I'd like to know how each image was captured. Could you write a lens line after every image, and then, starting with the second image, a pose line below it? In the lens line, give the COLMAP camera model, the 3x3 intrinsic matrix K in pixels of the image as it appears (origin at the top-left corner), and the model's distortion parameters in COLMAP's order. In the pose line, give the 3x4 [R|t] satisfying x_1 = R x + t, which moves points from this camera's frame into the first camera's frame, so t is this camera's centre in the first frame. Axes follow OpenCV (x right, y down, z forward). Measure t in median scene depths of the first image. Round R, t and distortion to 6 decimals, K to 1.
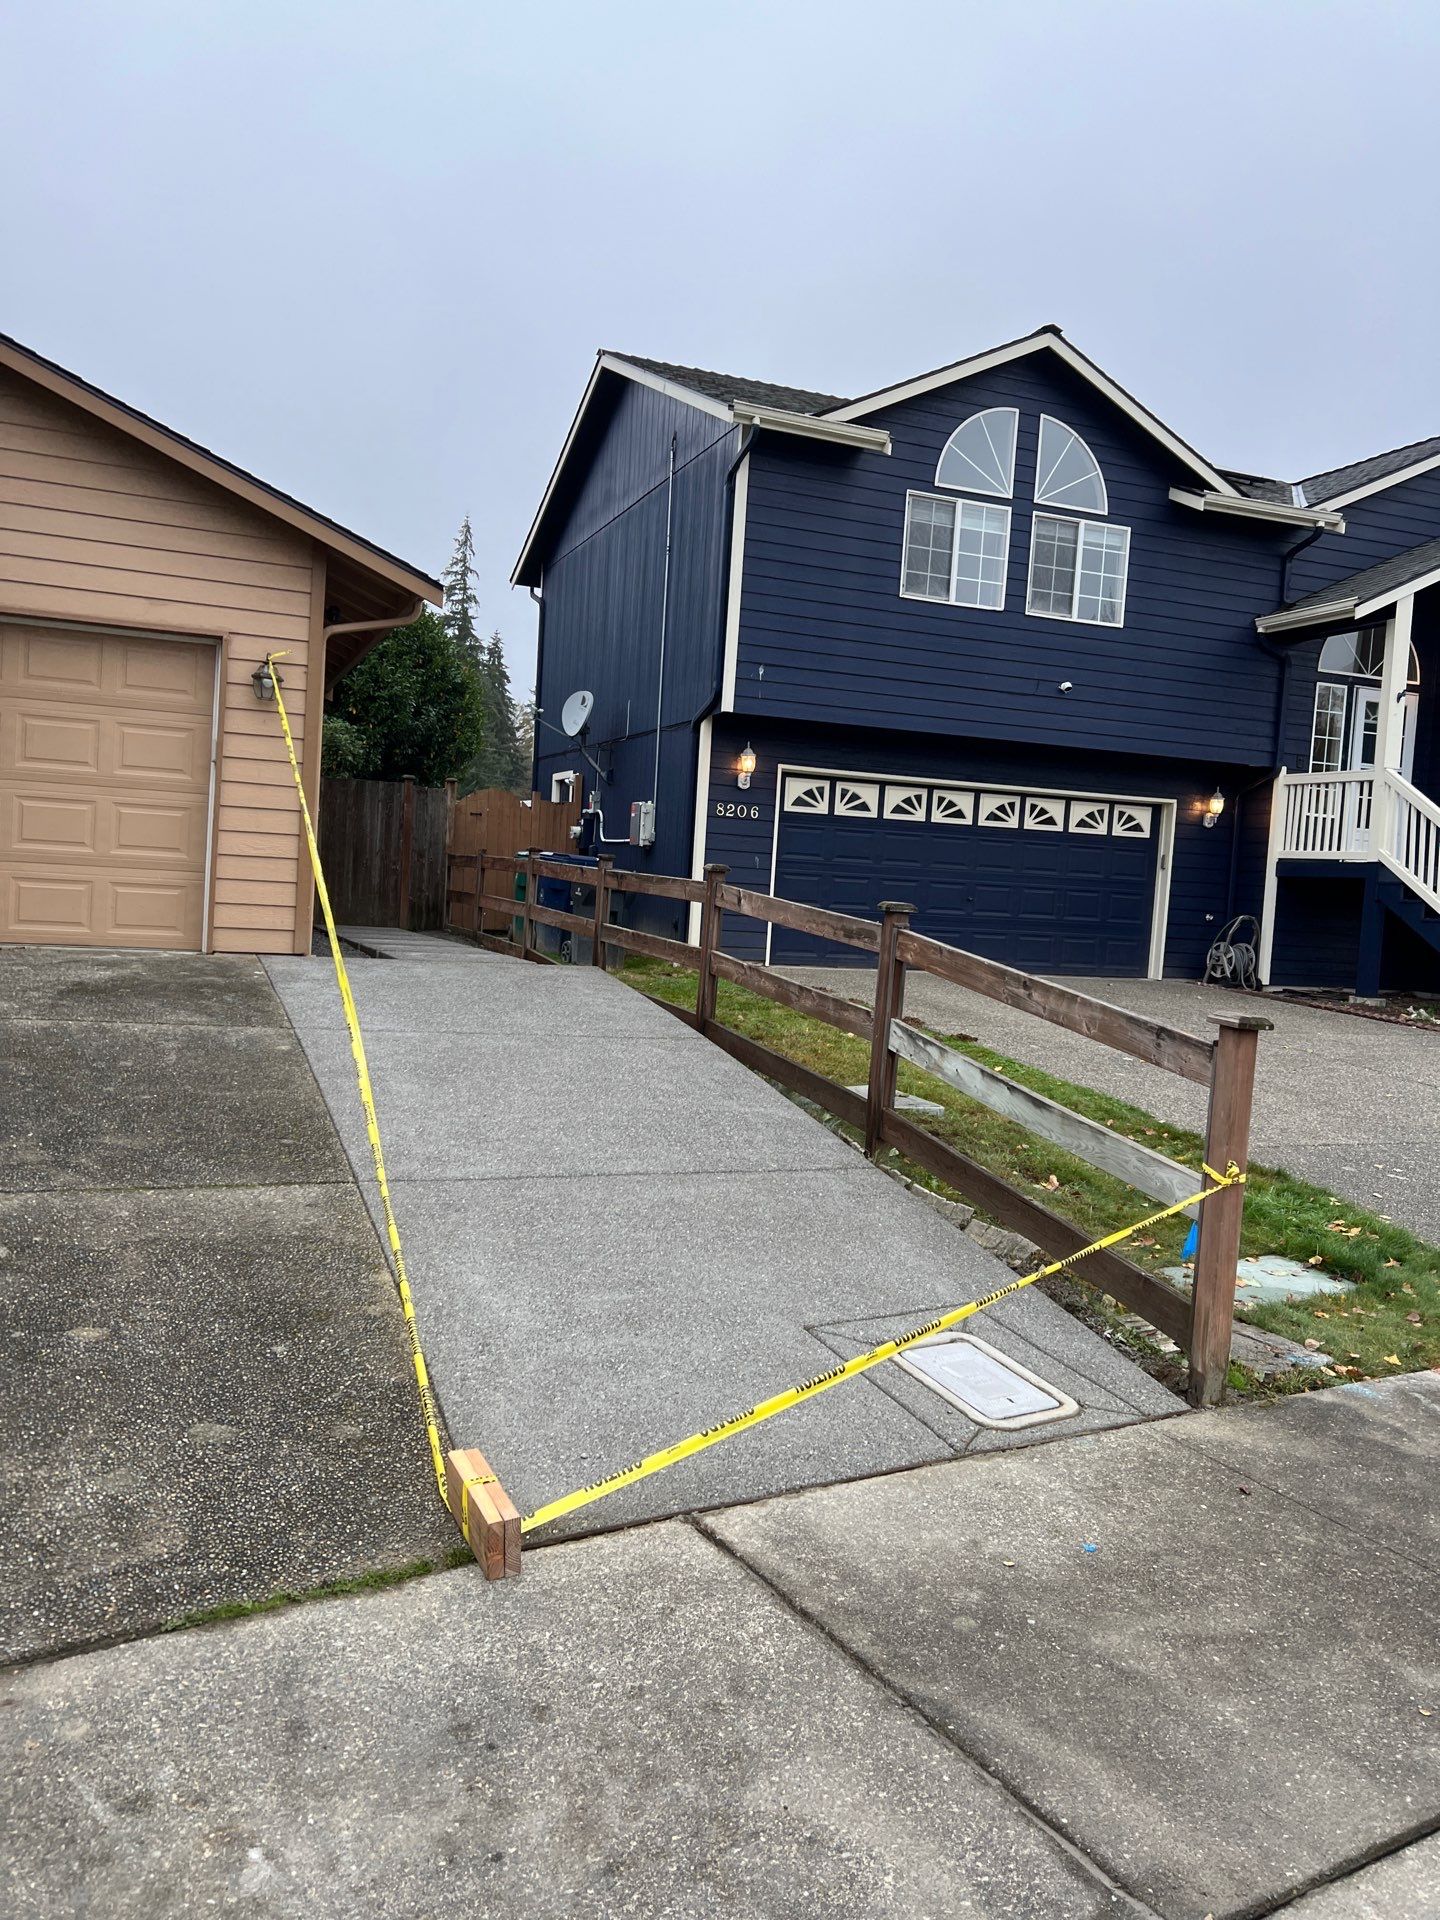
lens RADIAL K [[1435.9, 0, 737.7], [0, 1435.9, 959.4], [0, 0, 1]] dist [0.053946, -0.065995]
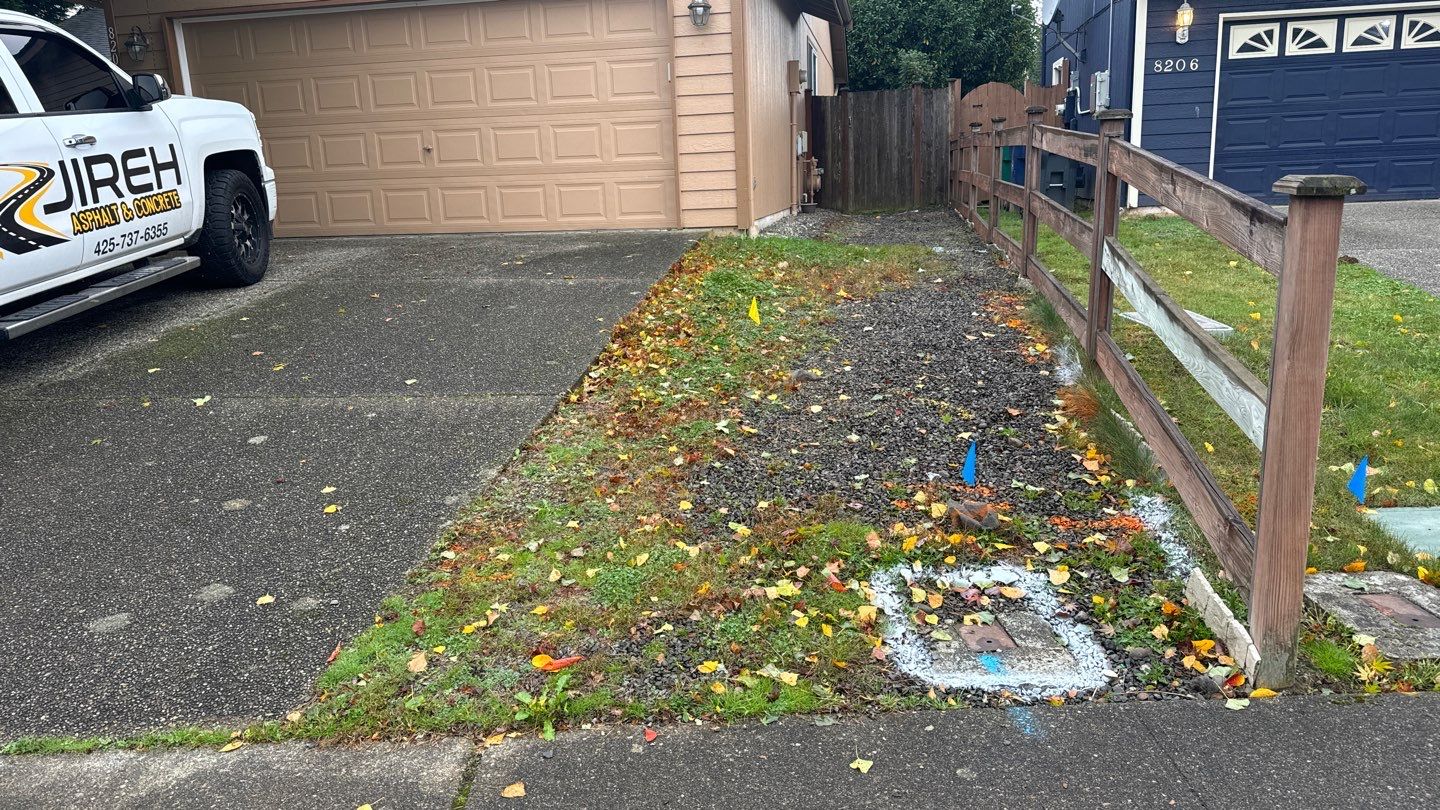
lens RADIAL K [[1009.7, 0, 719.4], [0, 1009.7, 413.5], [0, 0, 1]] dist [0.044785, -0.051103]
pose [[0.853978, 0.022362, -0.519829, 0.108852], [0.065477, 0.986515, 0.150003, 0.017911], [0.516174, -0.162136, 0.840998, 0.124489]]
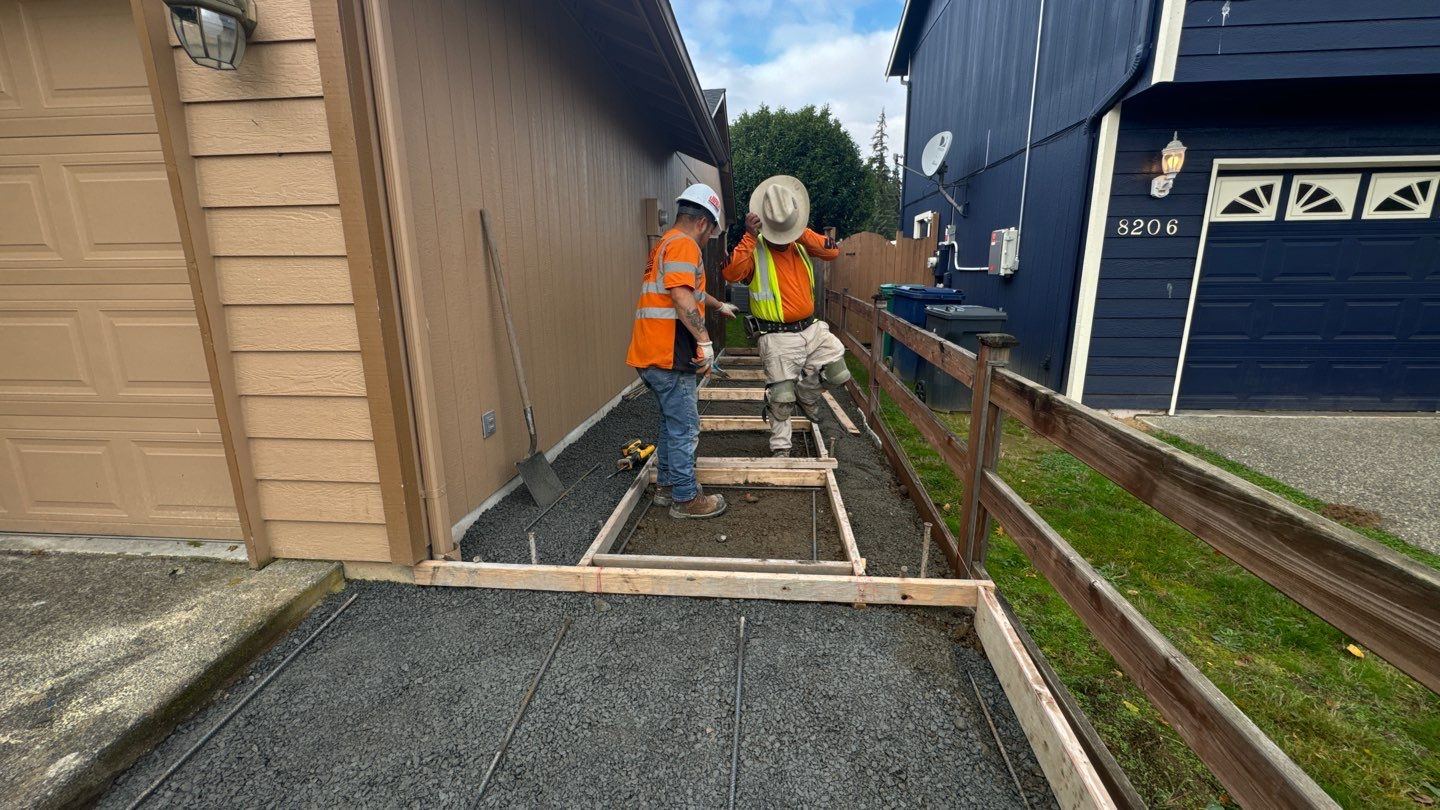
lens RADIAL K [[565.6, 0, 720.8], [0, 565.6, 401.4], [0, 0, 1]] dist [-0.001381, -0.000312]
pose [[0.893243, 0.033954, -0.448290, -0.066400], [0.038418, 0.987732, 0.151361, -0.062718], [0.447930, -0.152425, 0.880980, 0.585407]]
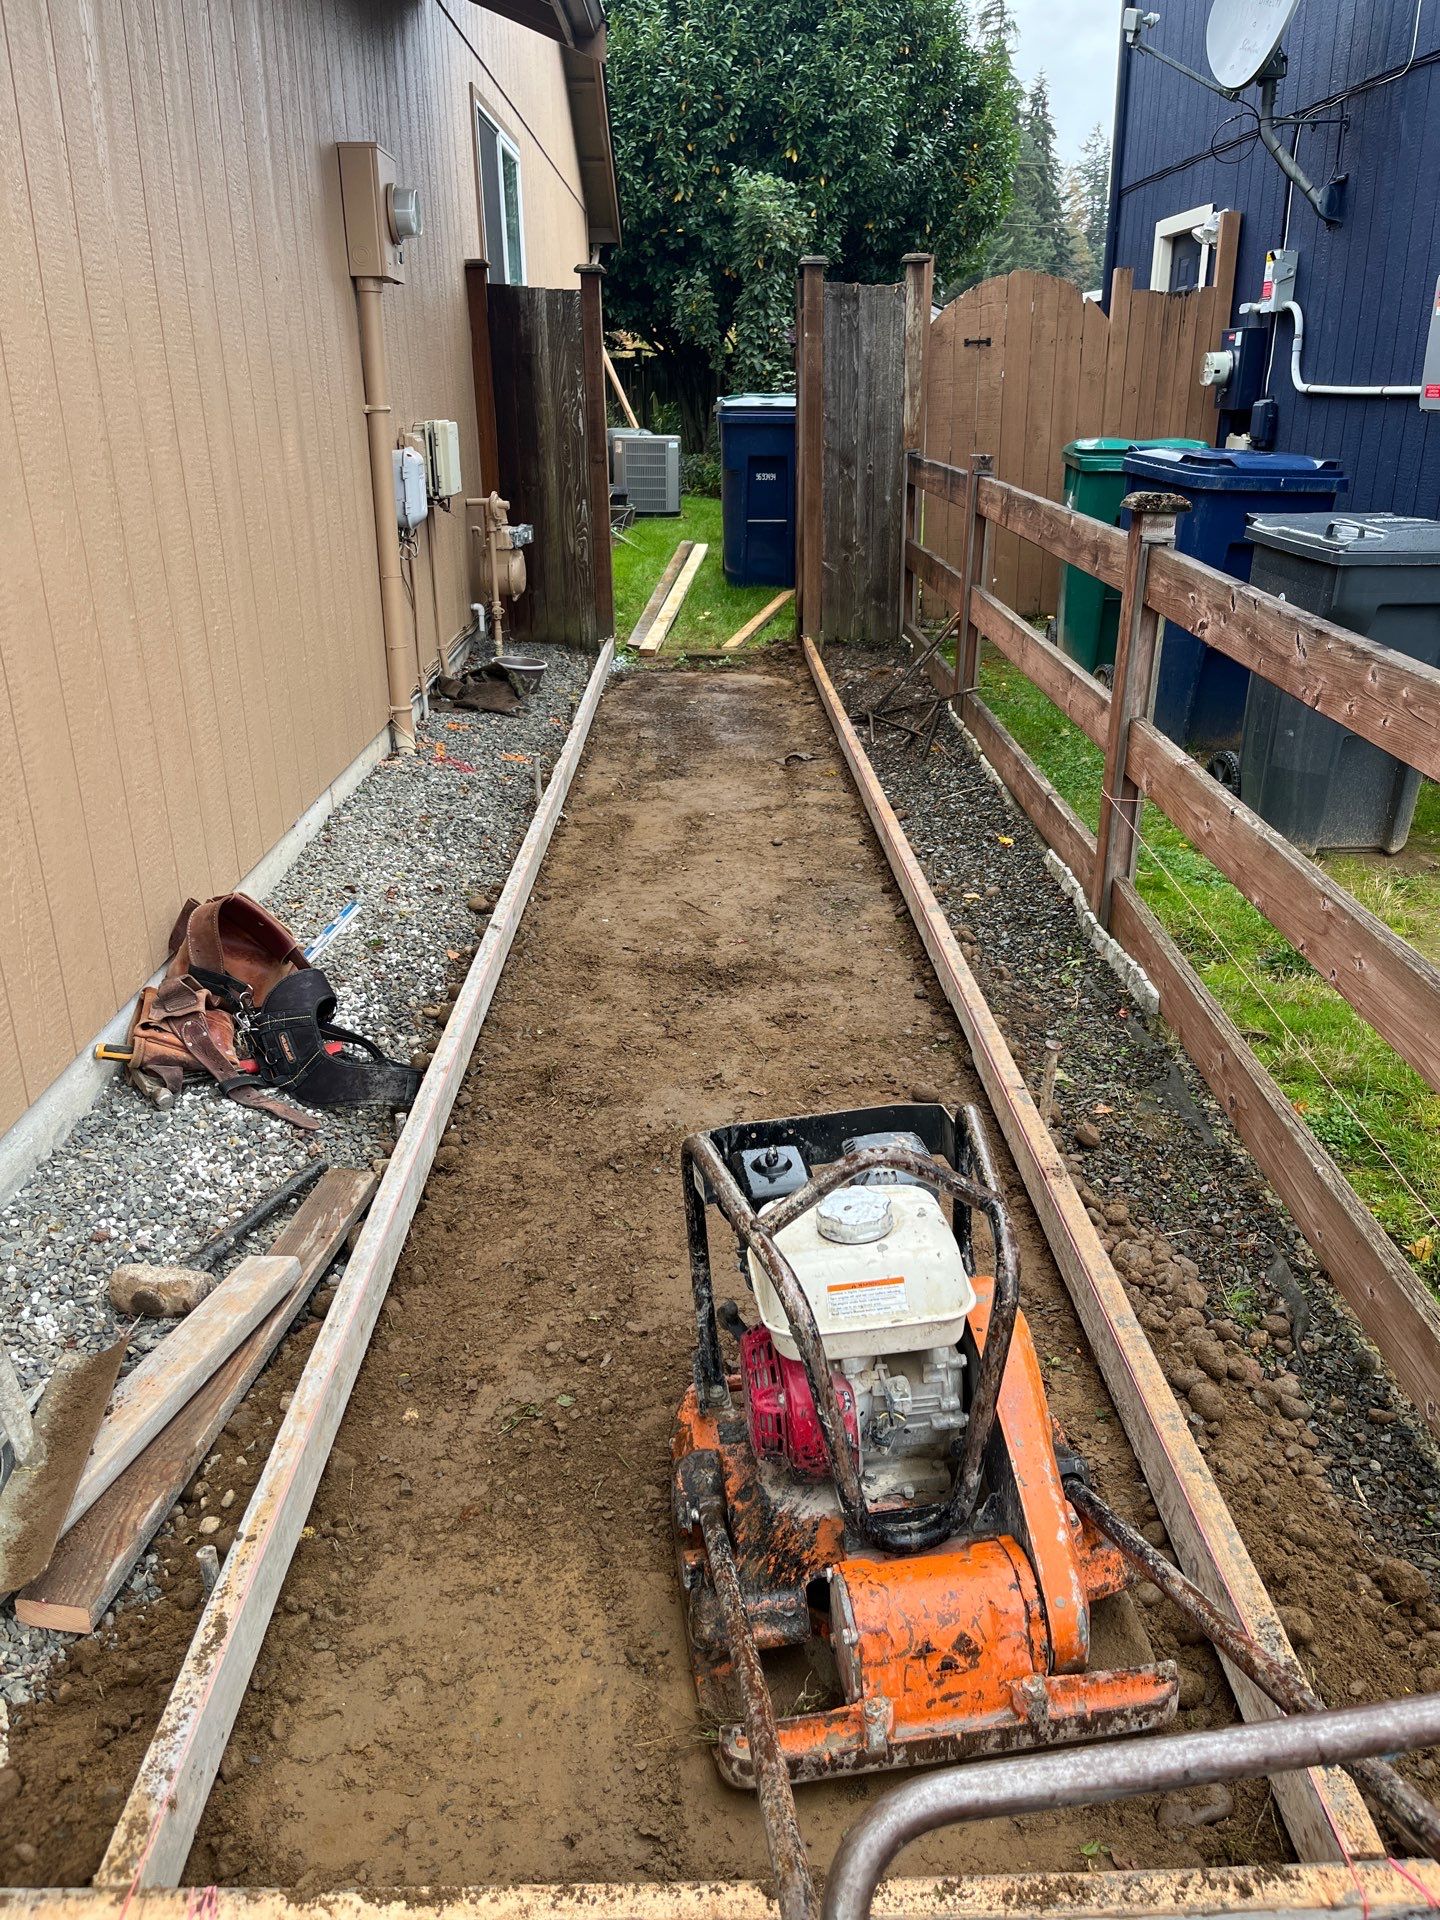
lens RADIAL K [[1435.9, 0, 736.8], [0, 1435.9, 964.0], [0, 0, 1]] dist [0.053946, -0.065995]
pose [[0.935550, 0.067431, -0.346697, -0.105126], [0.045256, 0.950629, 0.307013, -0.072784], [0.350283, -0.302916, 0.886309, 0.647647]]
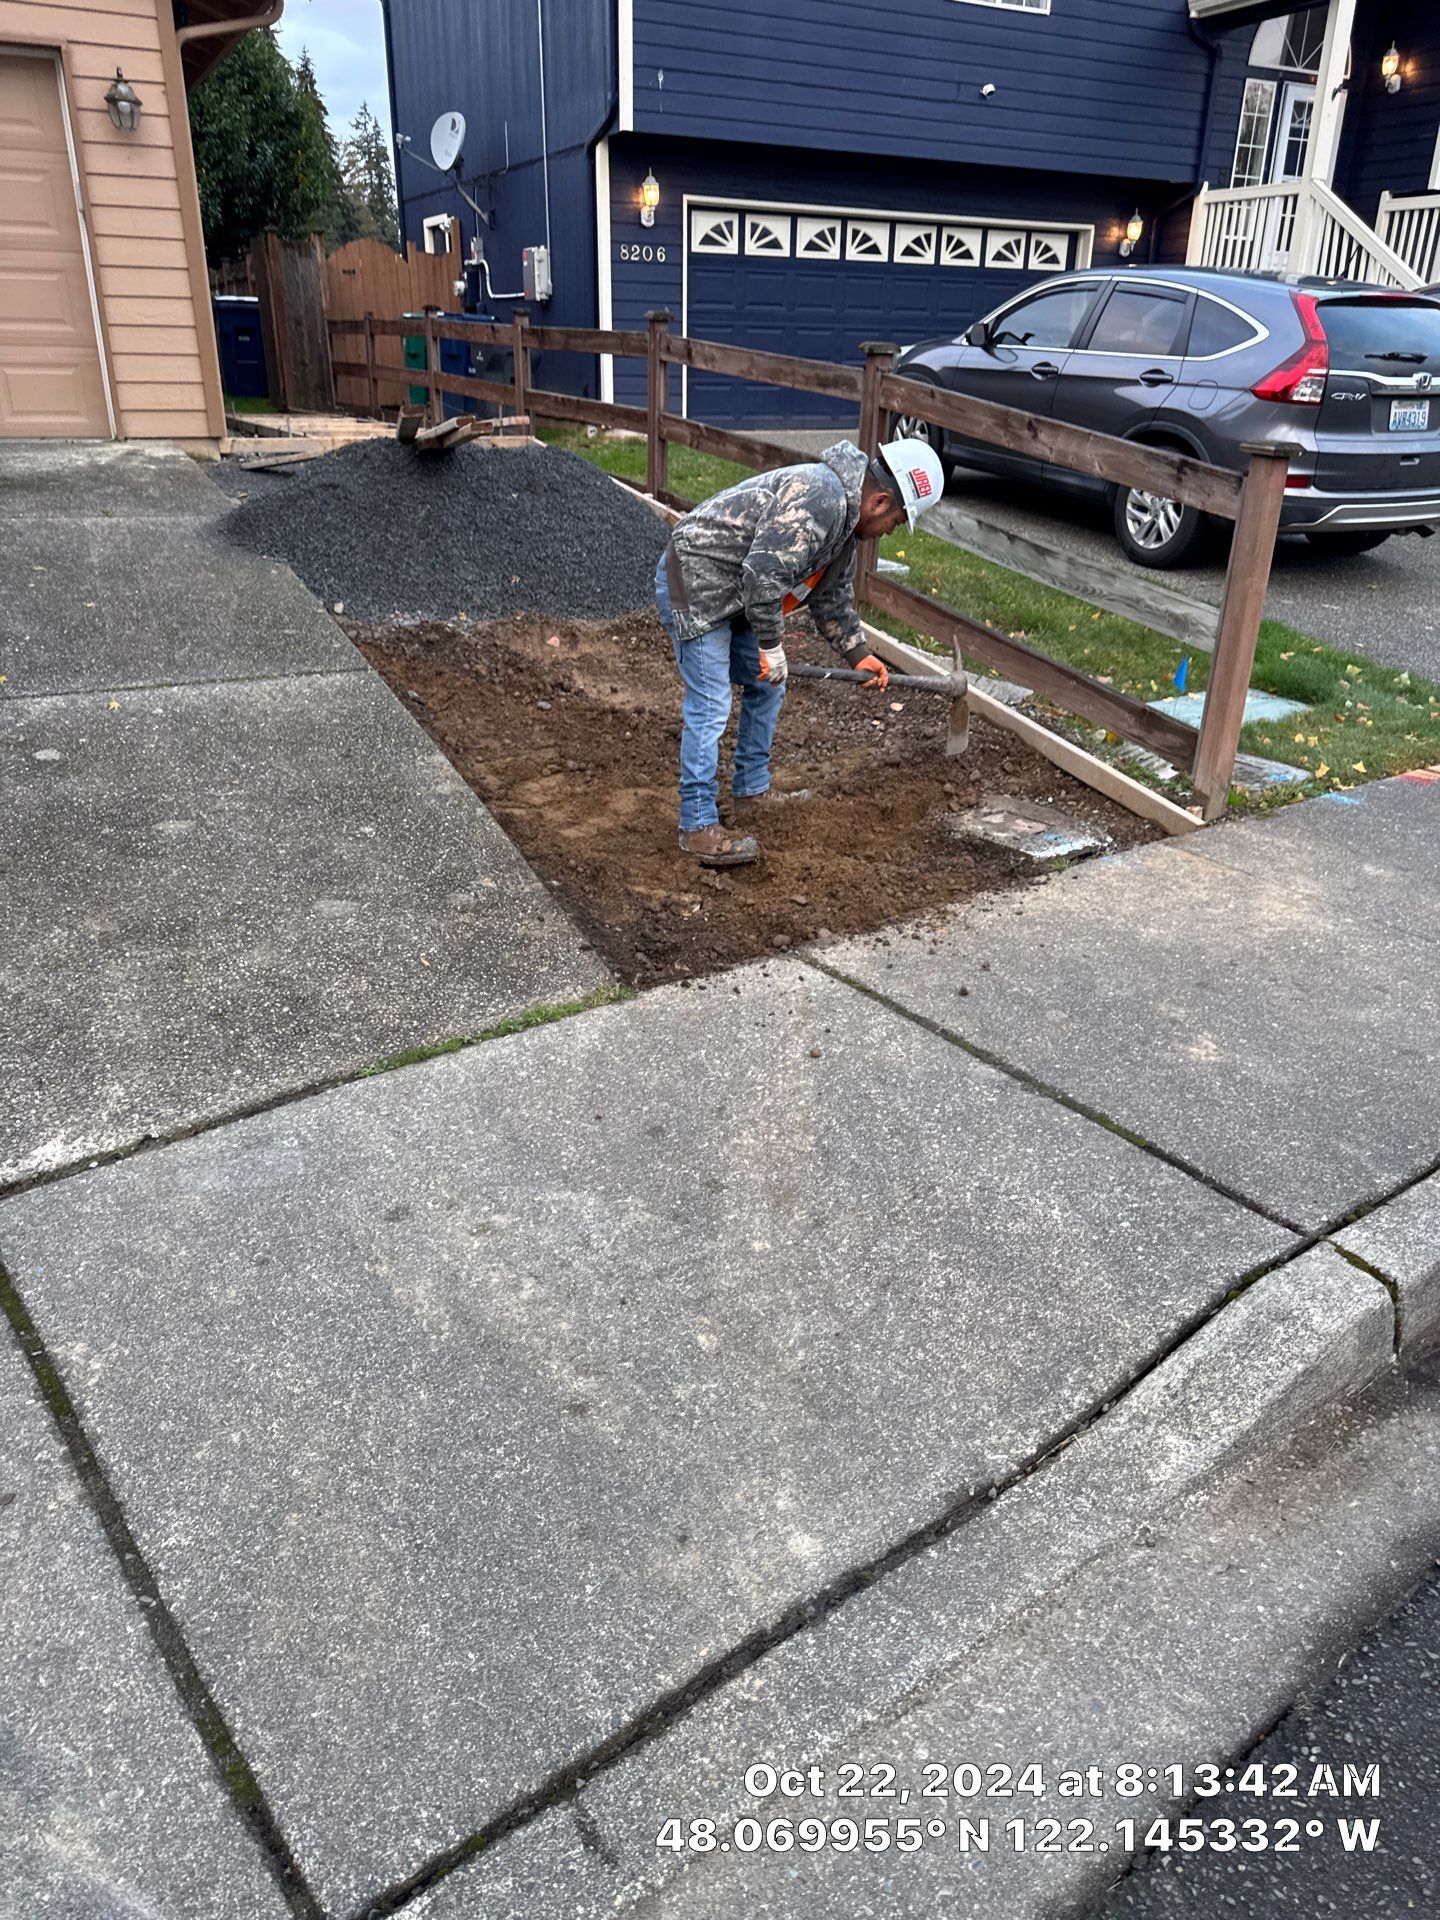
lens RADIAL K [[1358.1, 0, 737.4], [0, 1358.1, 963.1], [0, 0, 1]] dist [0.006642, -0.010432]
pose [[0.994733, -0.075465, 0.069364, -0.034122], [0.044975, 0.929441, 0.366219, 0.003862], [-0.092106, -0.361171, 0.927940, 0.009897]]
